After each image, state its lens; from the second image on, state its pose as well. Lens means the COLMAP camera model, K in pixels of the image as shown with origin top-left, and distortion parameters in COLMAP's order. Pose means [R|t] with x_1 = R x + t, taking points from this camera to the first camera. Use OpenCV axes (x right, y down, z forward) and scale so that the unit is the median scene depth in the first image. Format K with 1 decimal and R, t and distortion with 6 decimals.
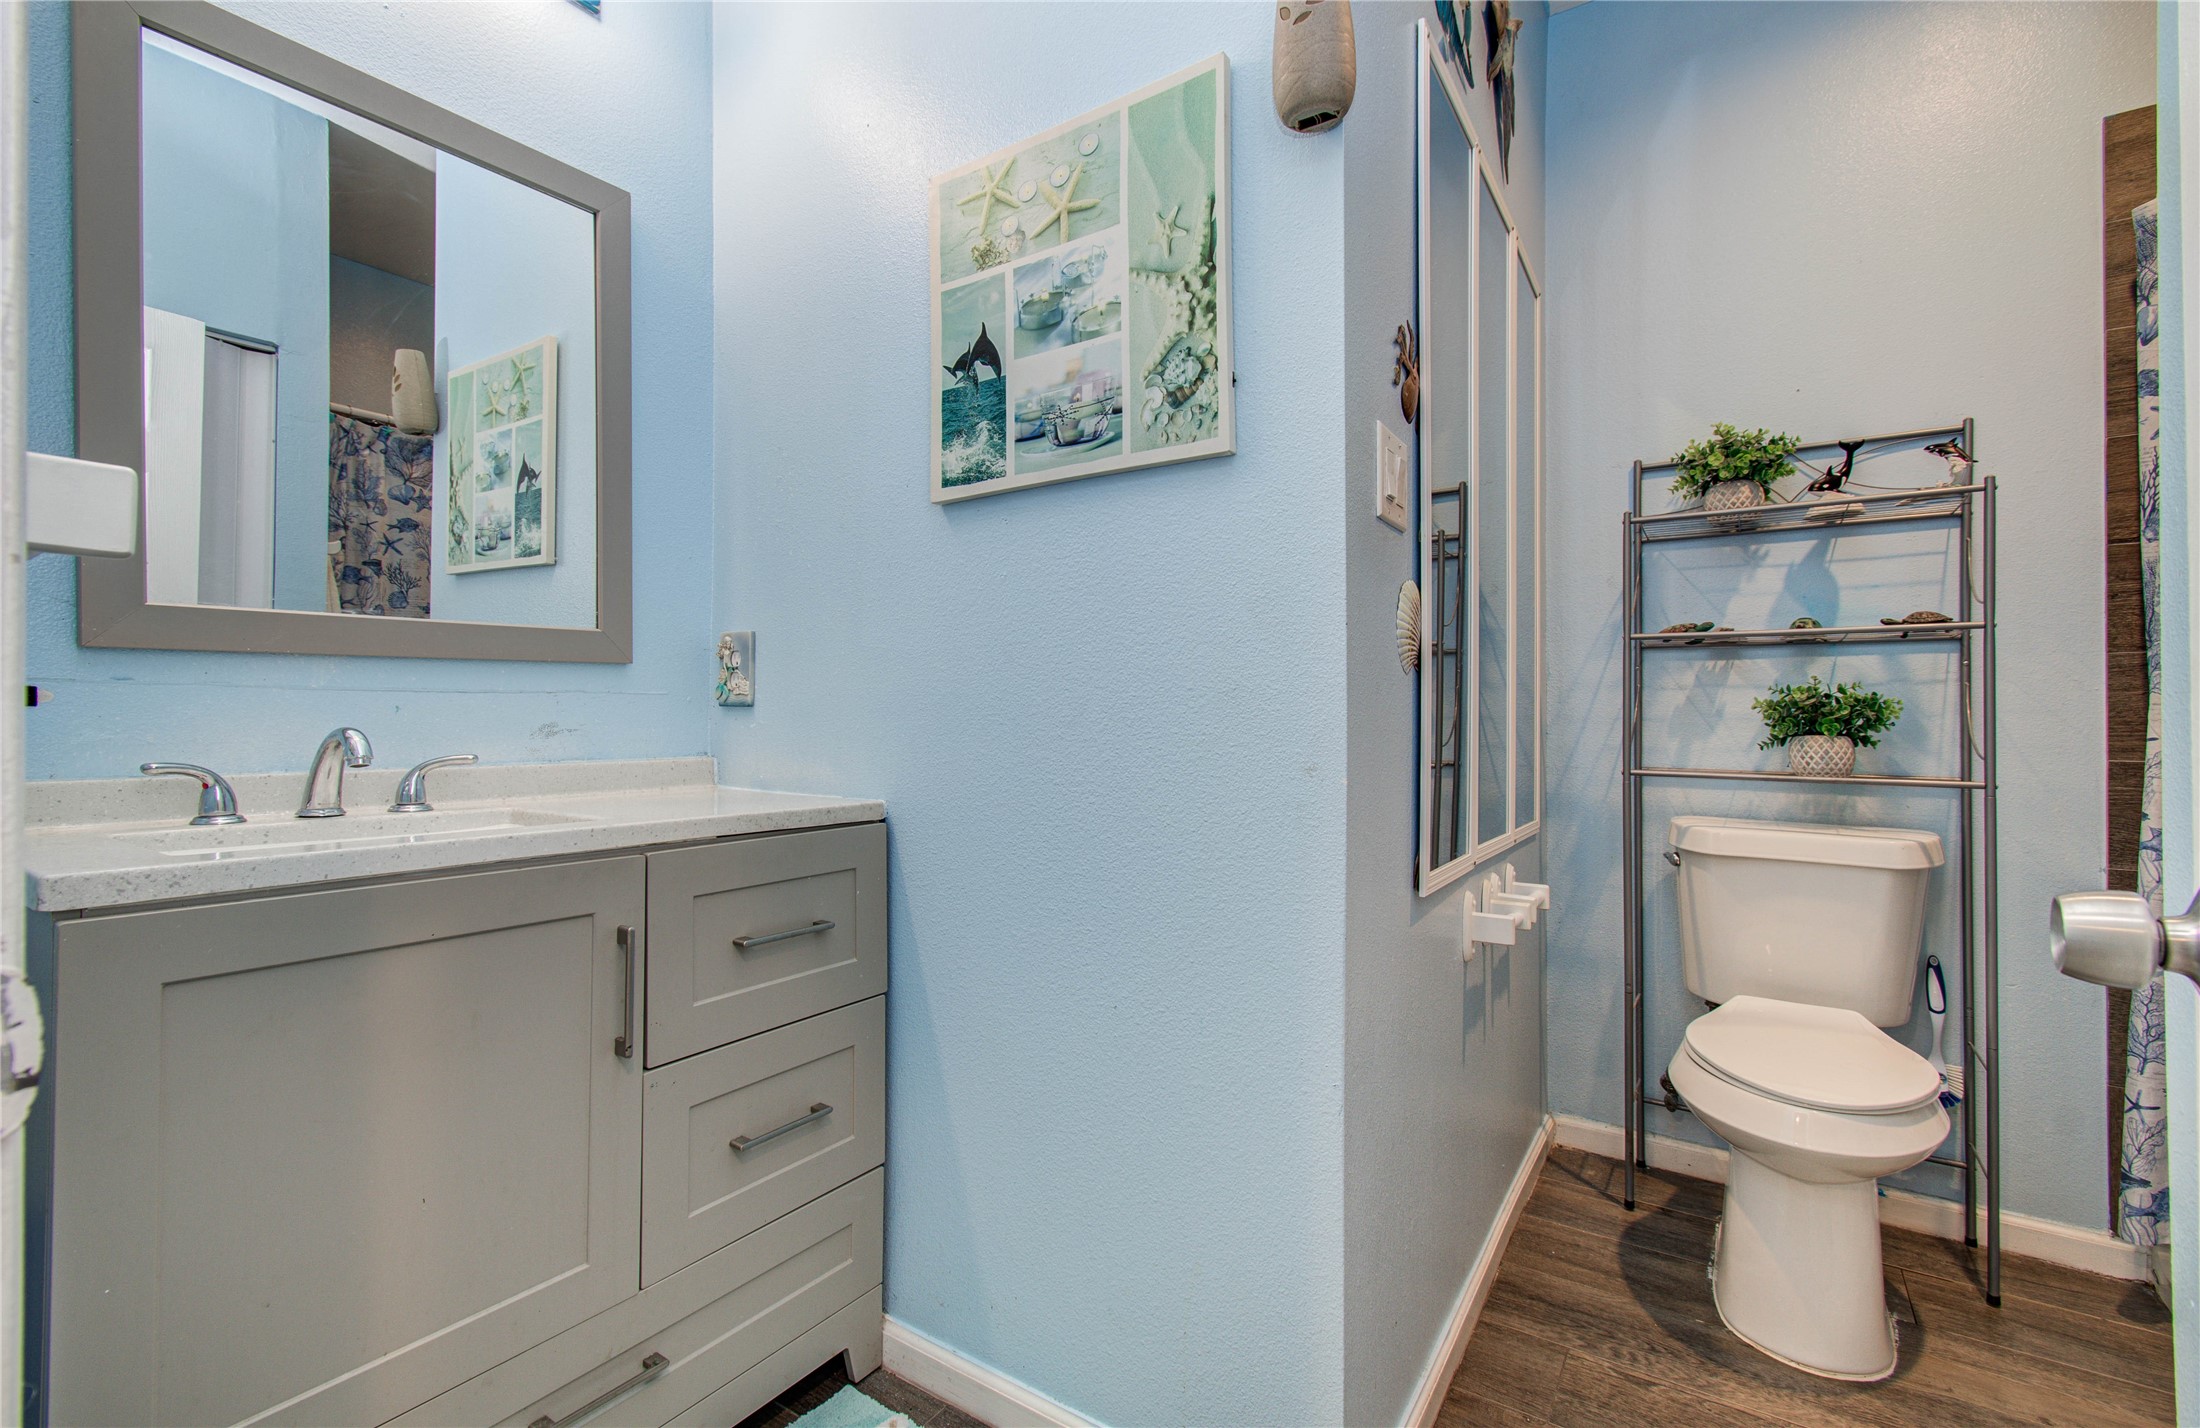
lens RADIAL K [[979.8, 0, 1082.6], [0, 979.8, 707.1], [0, 0, 1]] dist [-0.006538, -0.000666]
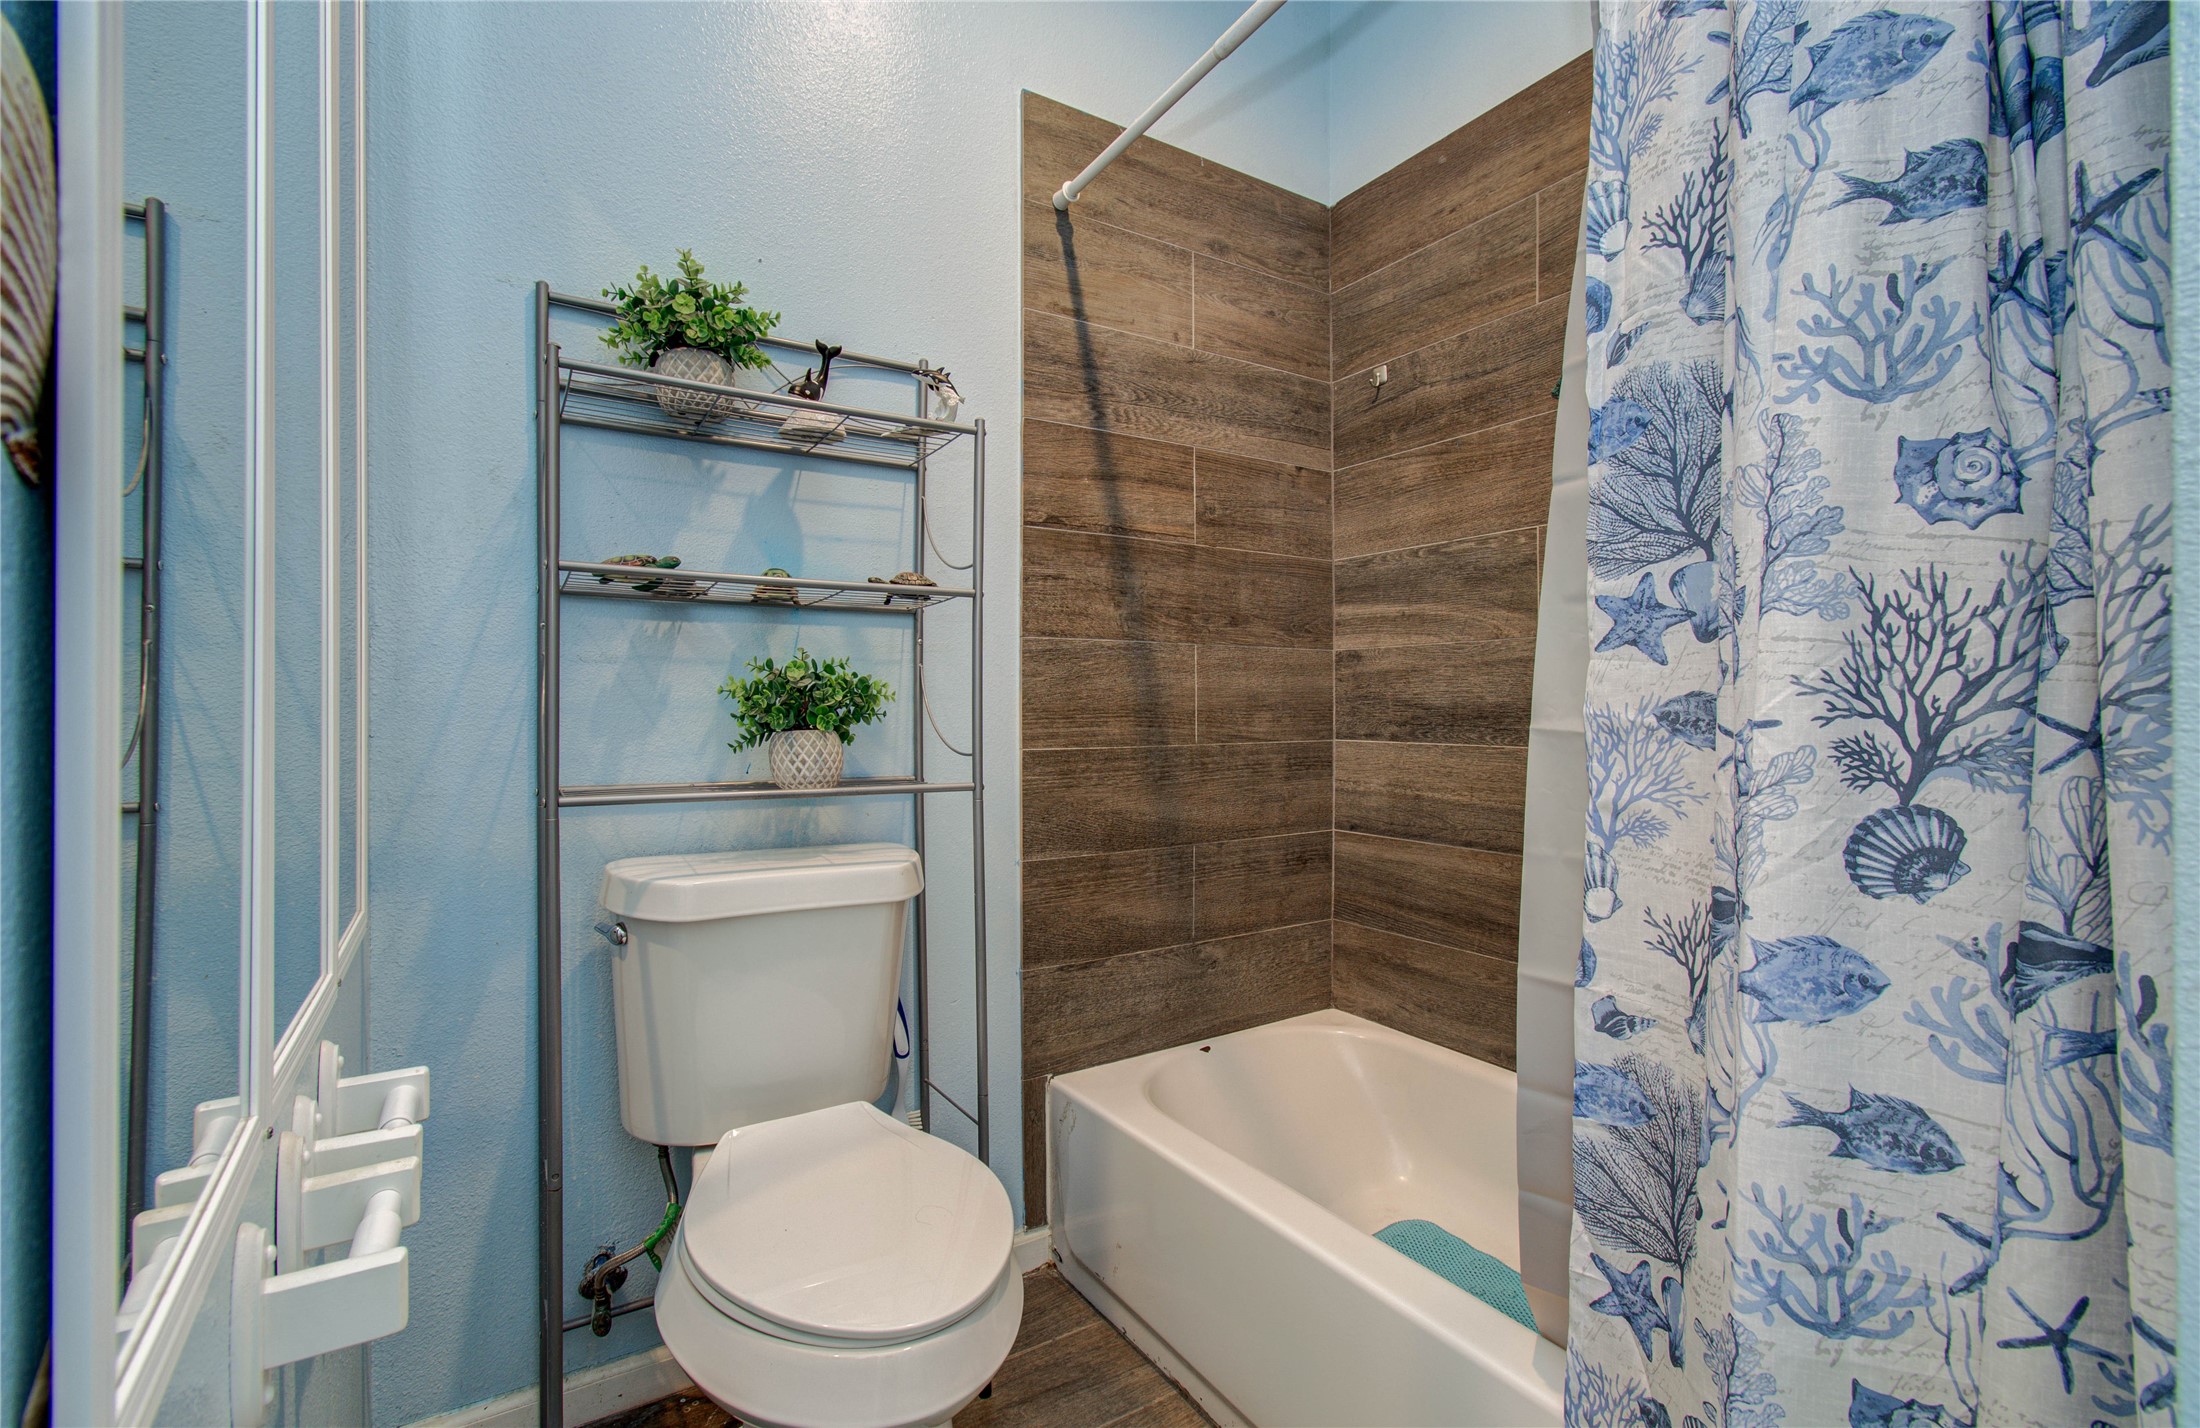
lens RADIAL K [[979.8, 0, 1082.6], [0, 979.8, 707.1], [0, 0, 1]] dist [-0.006538, -0.000666]
pose [[0.386414, -0.006154, 0.922305, 0.157224], [-0.006143, 0.999938, 0.009246, 0.003671], [-0.922305, -0.009239, 0.386353, 0.520583]]
